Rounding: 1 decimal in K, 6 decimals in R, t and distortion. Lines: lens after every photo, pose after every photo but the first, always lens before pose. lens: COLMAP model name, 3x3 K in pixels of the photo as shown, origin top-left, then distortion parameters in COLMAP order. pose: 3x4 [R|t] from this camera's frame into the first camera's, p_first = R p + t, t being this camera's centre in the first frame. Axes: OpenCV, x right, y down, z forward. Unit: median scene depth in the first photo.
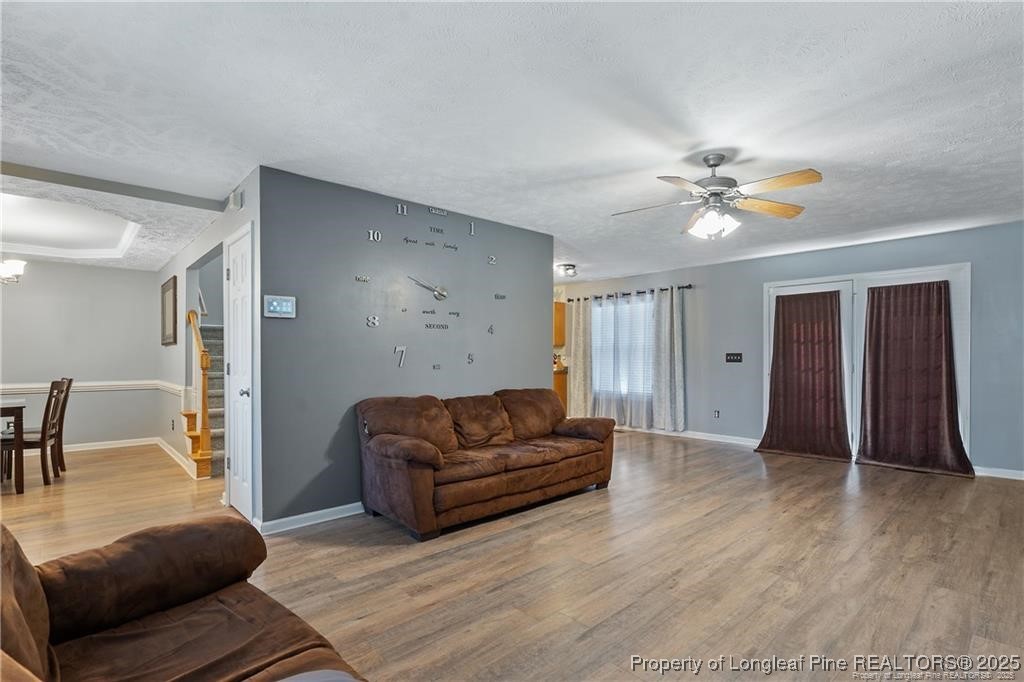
lens RADIAL K [[488.0, 0, 502.2], [0, 488.0, 357.0], [0, 0, 1]] dist [-0.017128, 0.001818]
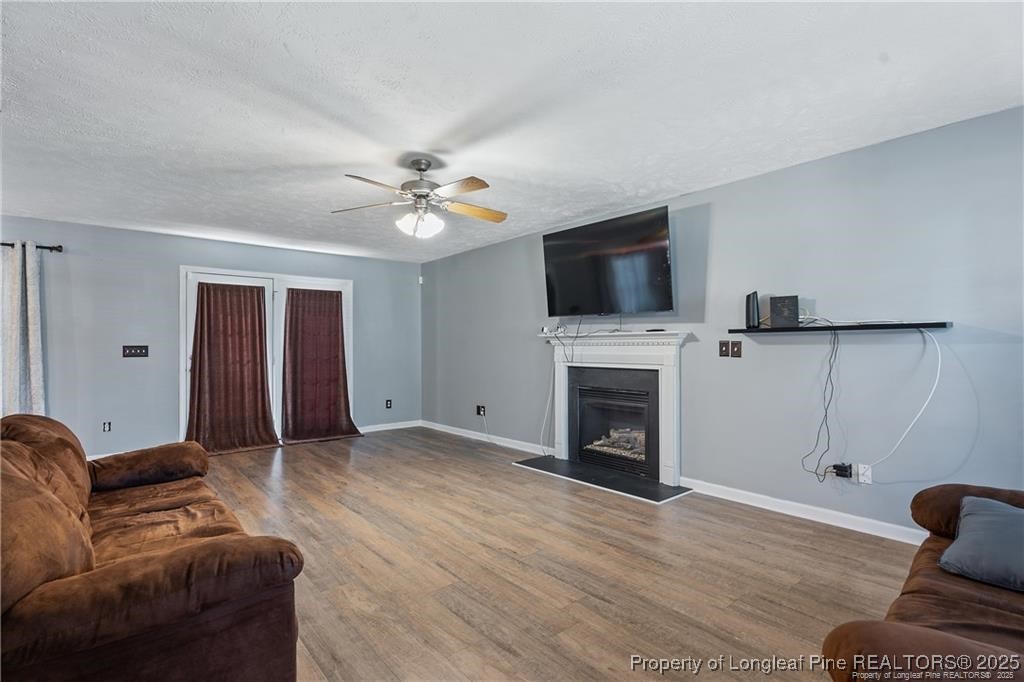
lens RADIAL K [[488.0, 0, 511.0], [0, 488.0, 345.4], [0, 0, 1]] dist [-0.017128, 0.001818]
pose [[0.032858, 0.003555, 0.999454, -0.369940], [0.006497, 0.999972, -0.003770, -0.001630], [-0.999439, 0.006618, 0.032834, 0.454647]]
